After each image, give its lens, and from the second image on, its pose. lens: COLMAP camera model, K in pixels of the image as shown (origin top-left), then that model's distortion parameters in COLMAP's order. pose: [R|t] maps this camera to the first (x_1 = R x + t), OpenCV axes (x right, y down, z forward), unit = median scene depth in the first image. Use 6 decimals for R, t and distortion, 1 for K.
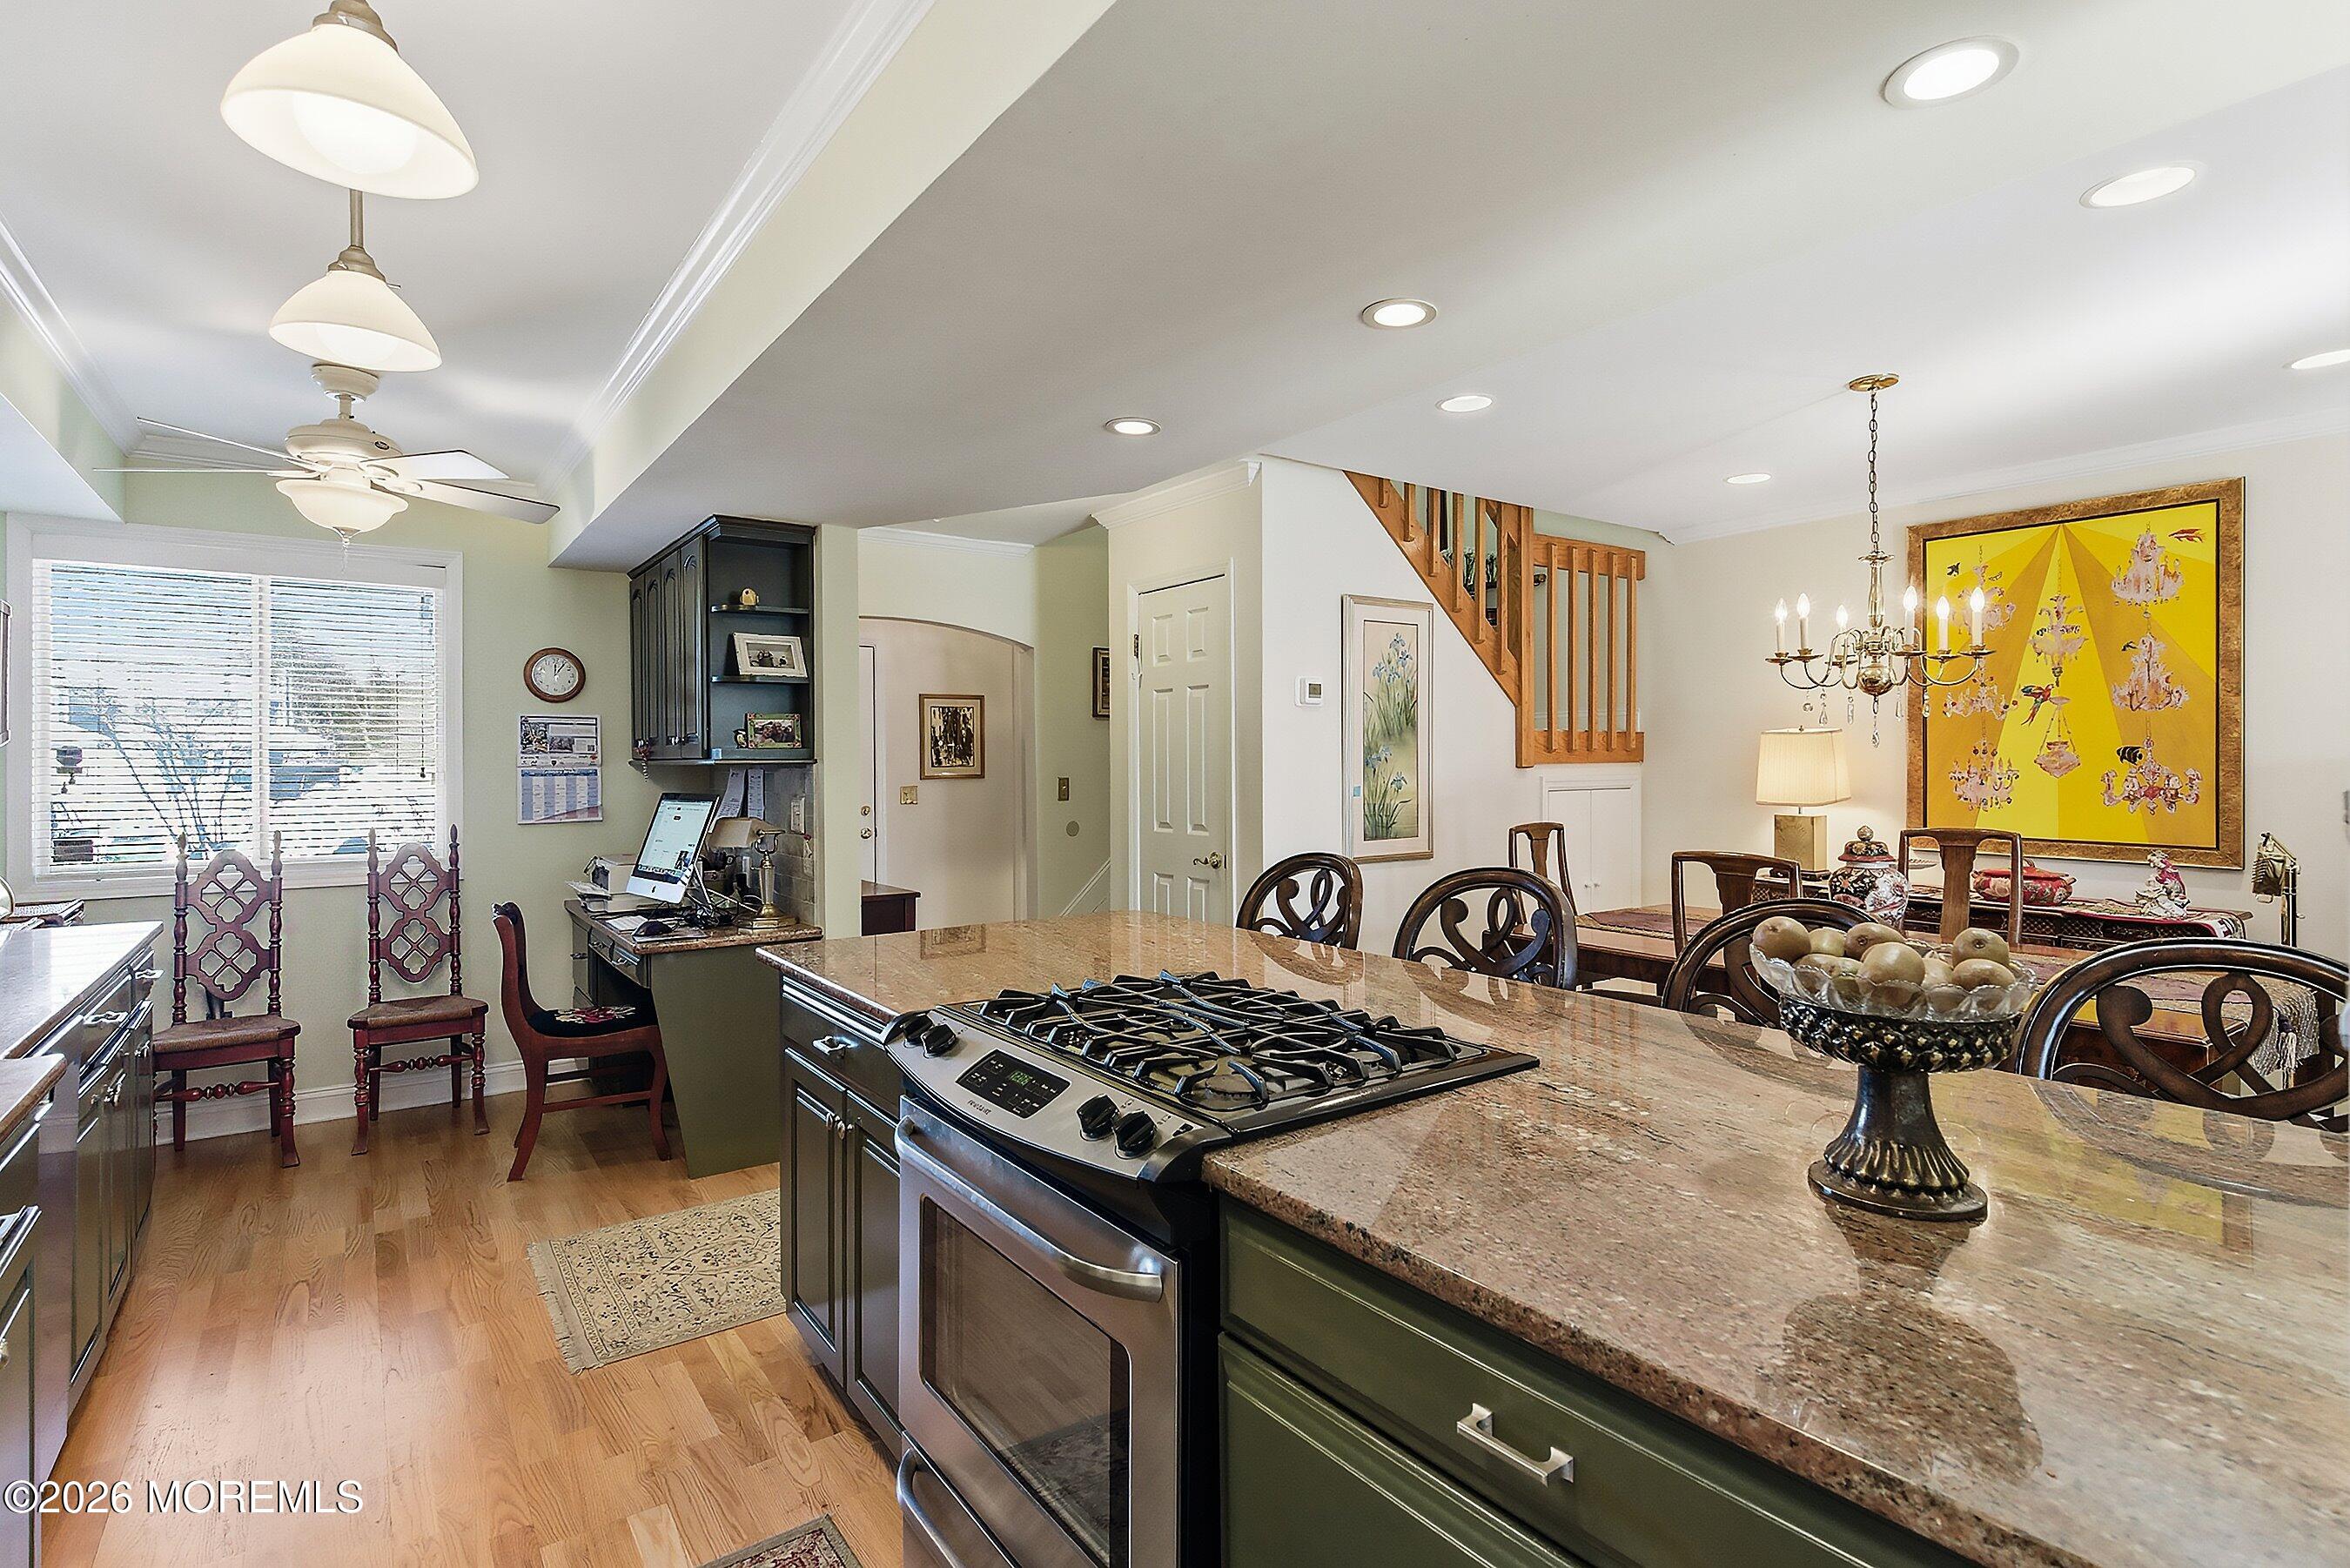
lens RADIAL K [[1161.0, 0, 1200.9], [0, 1161.0, 759.6], [0, 0, 1]] dist [0.038199, -0.000030]
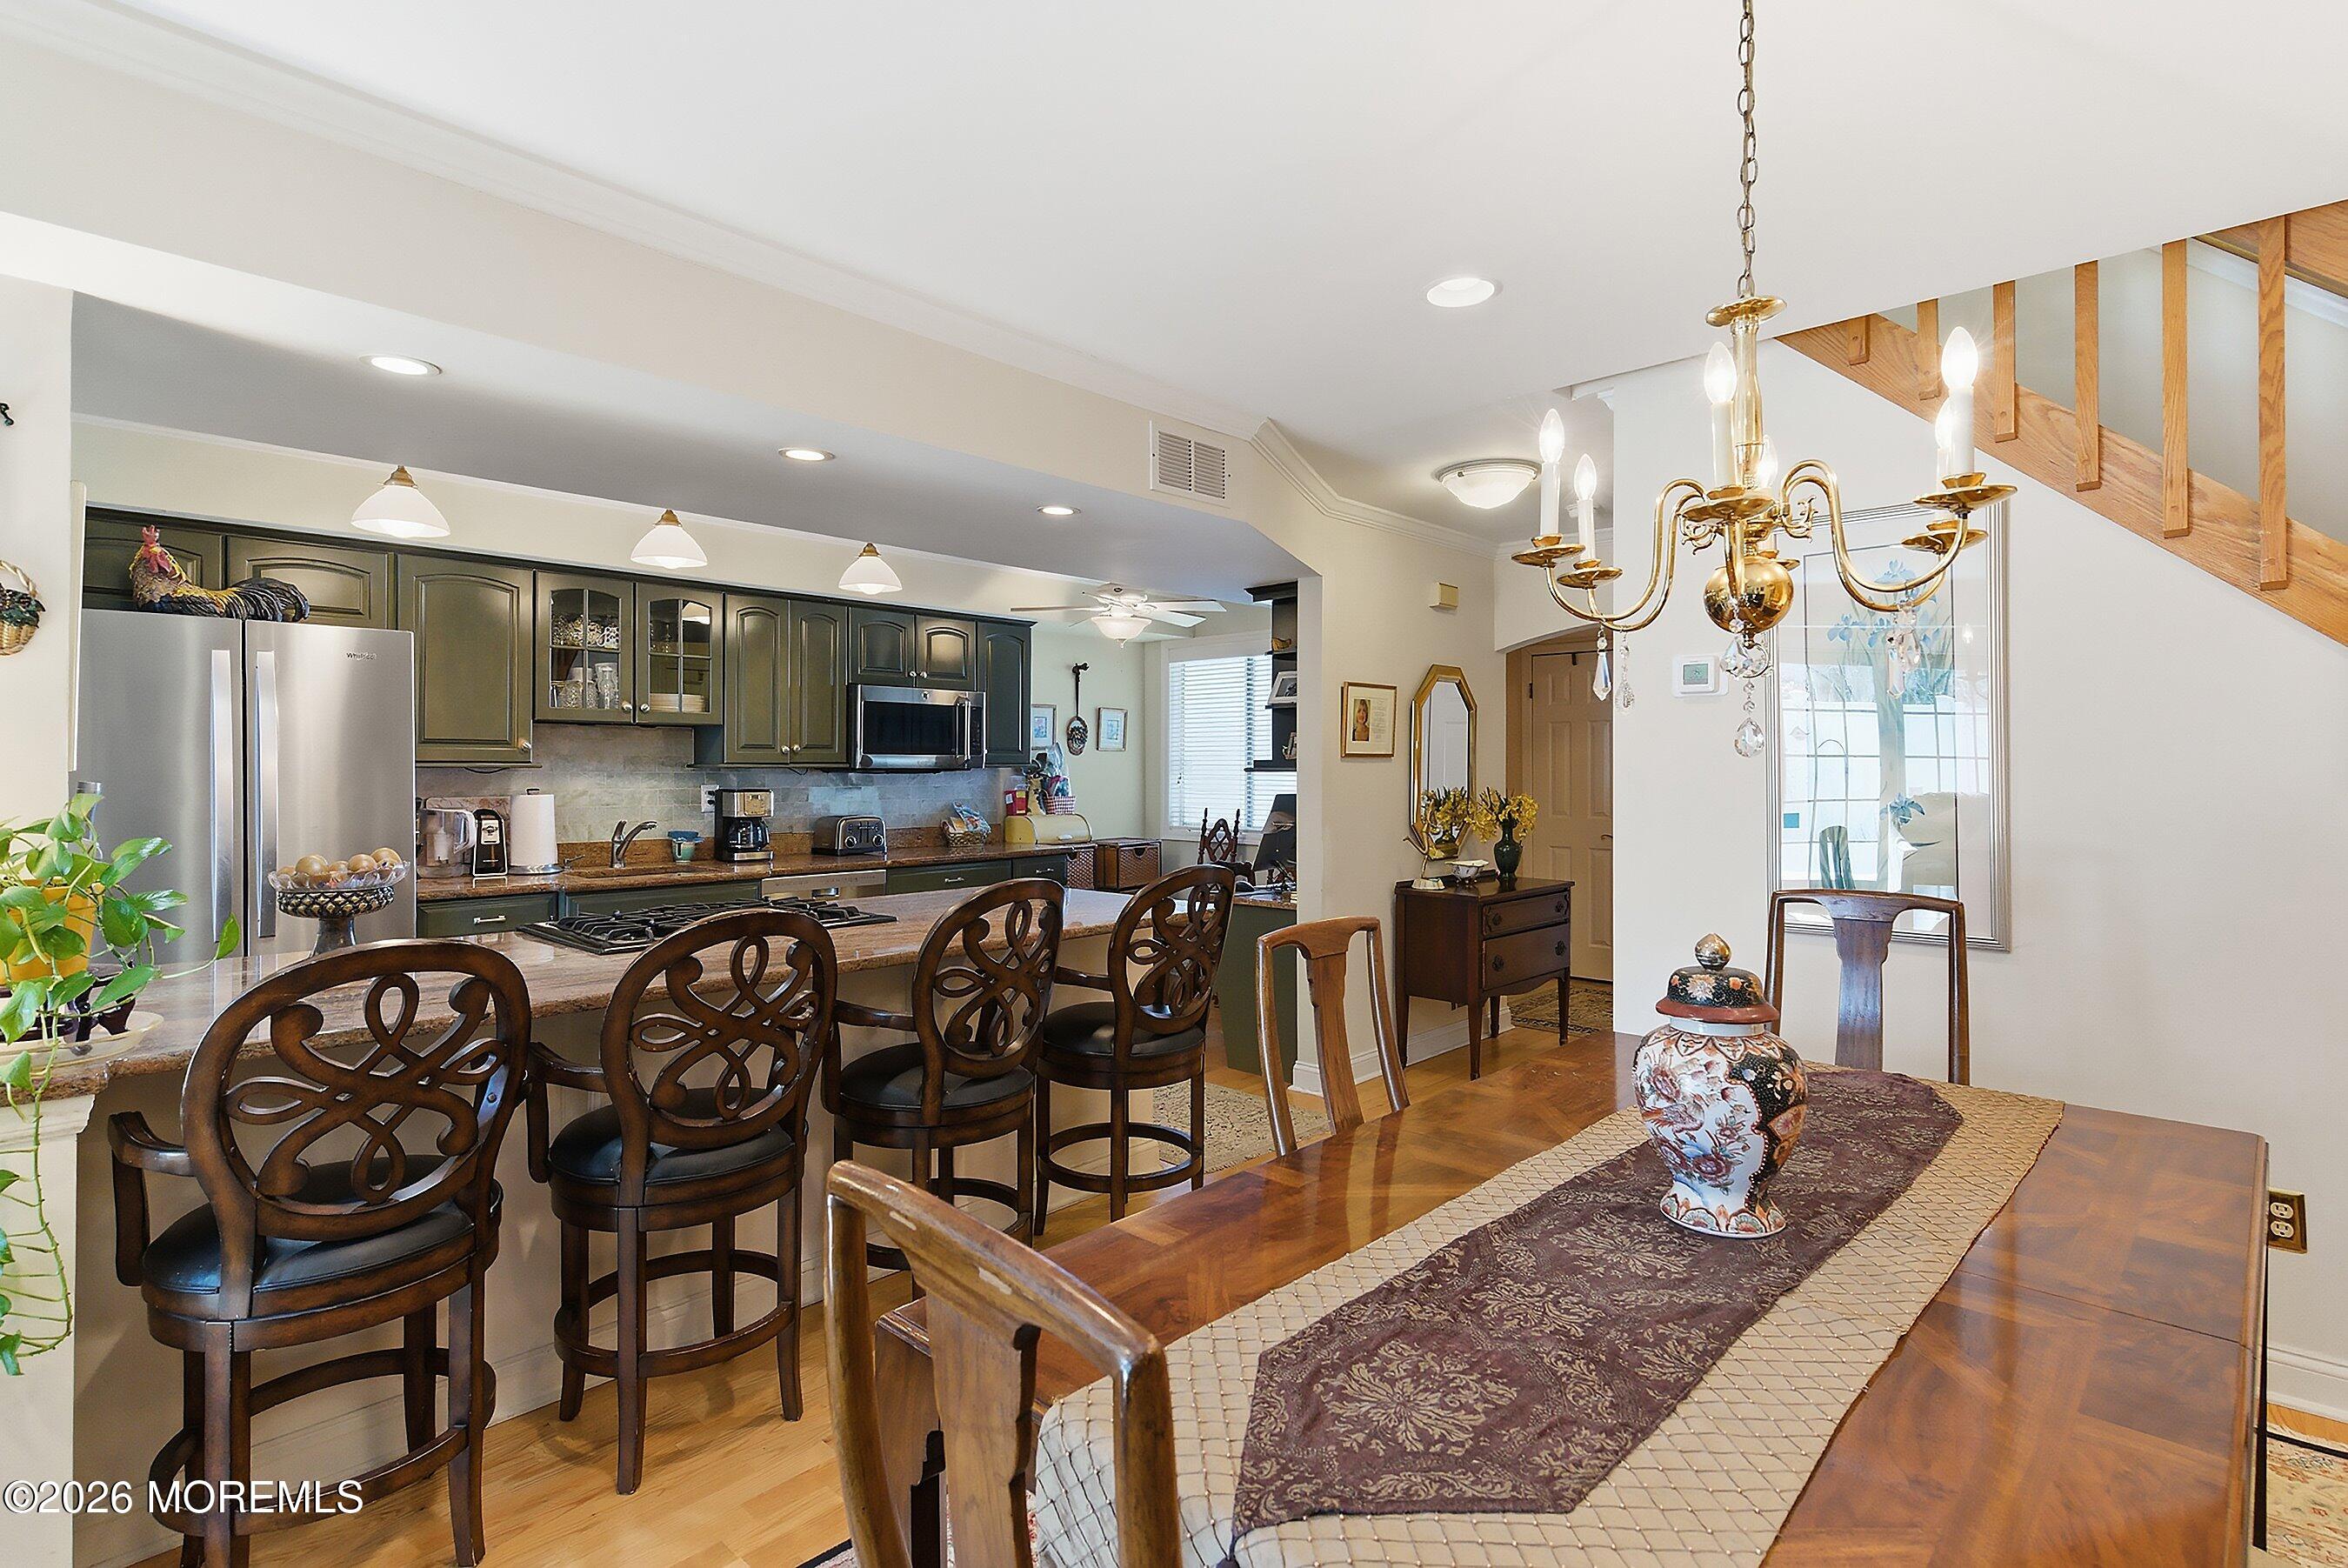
lens RADIAL K [[1160.2, 0, 1199.8], [0, 1160.2, 759.6], [0, 0, 1]] dist [0.038199, -0.000030]
pose [[0.170194, -0.001823, -0.985409, 0.906363], [-0.004435, 0.999987, -0.002616, -0.005385], [0.985401, 0.004815, 0.170184, 0.702134]]
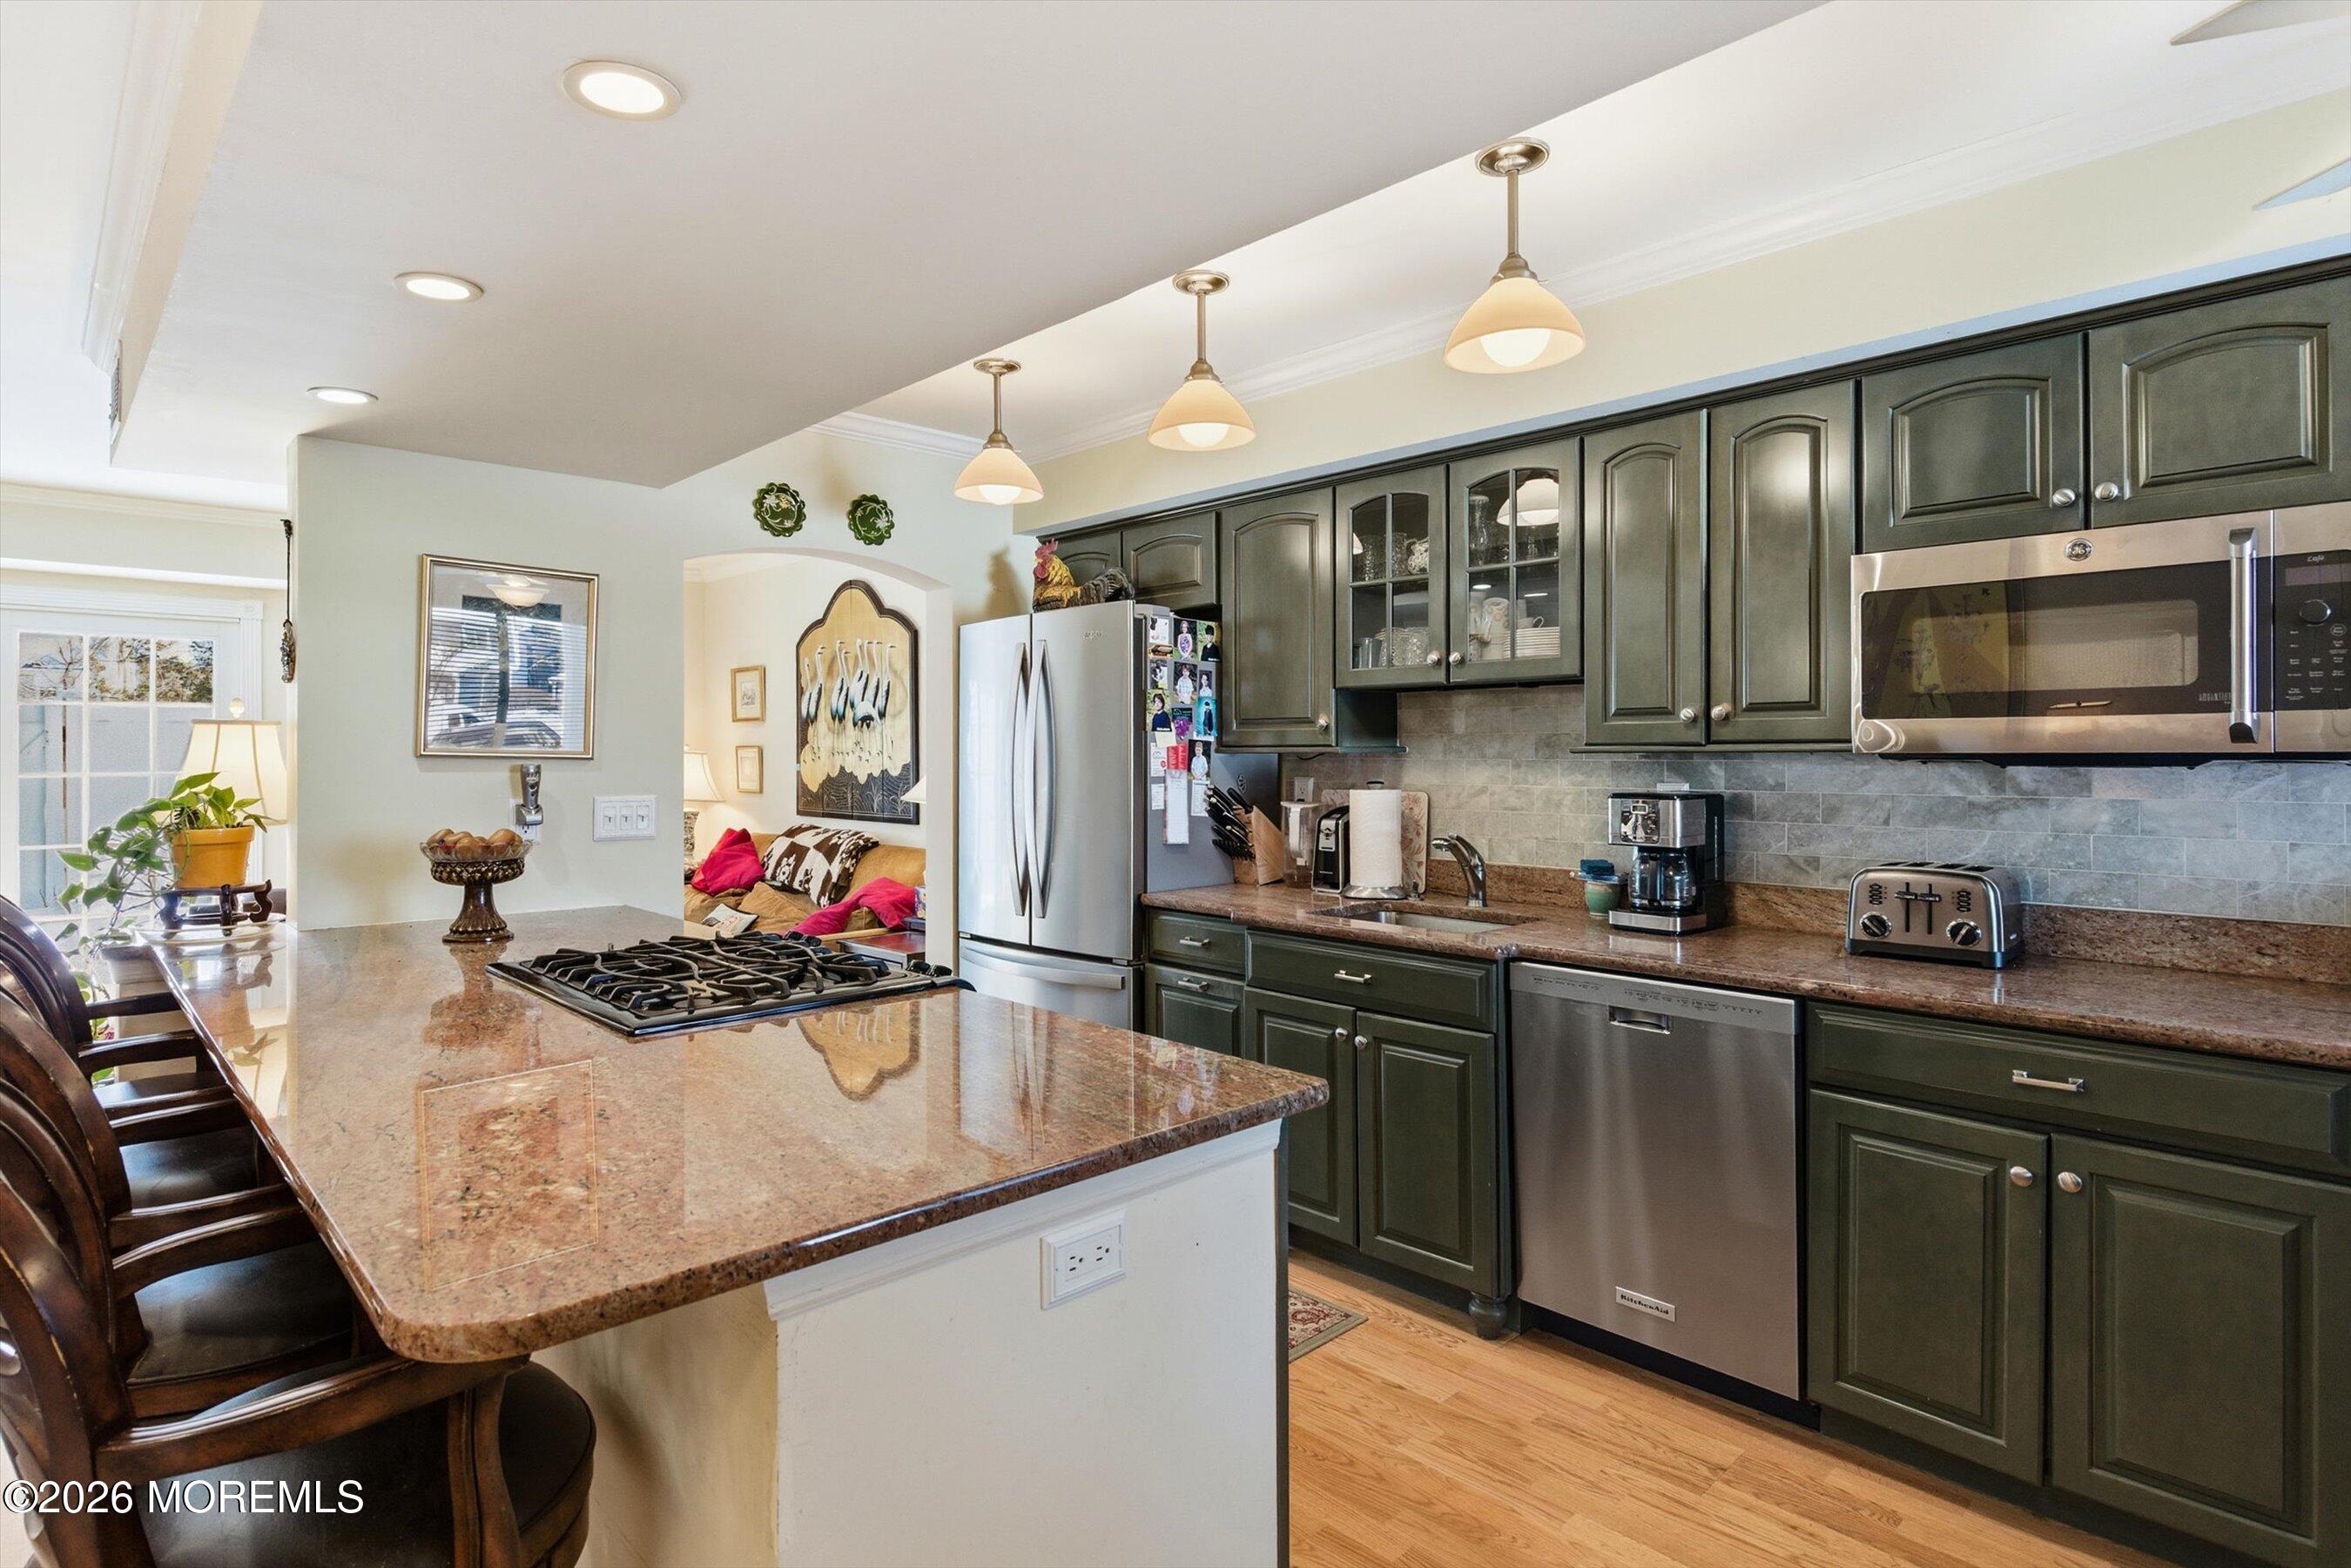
lens RADIAL K [[1226.8, 0, 1150.2], [0, 1226.8, 756.0], [0, 0, 1]] dist [0.000143, -0.000593]
pose [[-0.996054, 0.008822, -0.088310, -0.161377], [0.008674, 0.999960, 0.002056, 0.001590], [0.088324, 0.001282, -0.996091, 1.146127]]
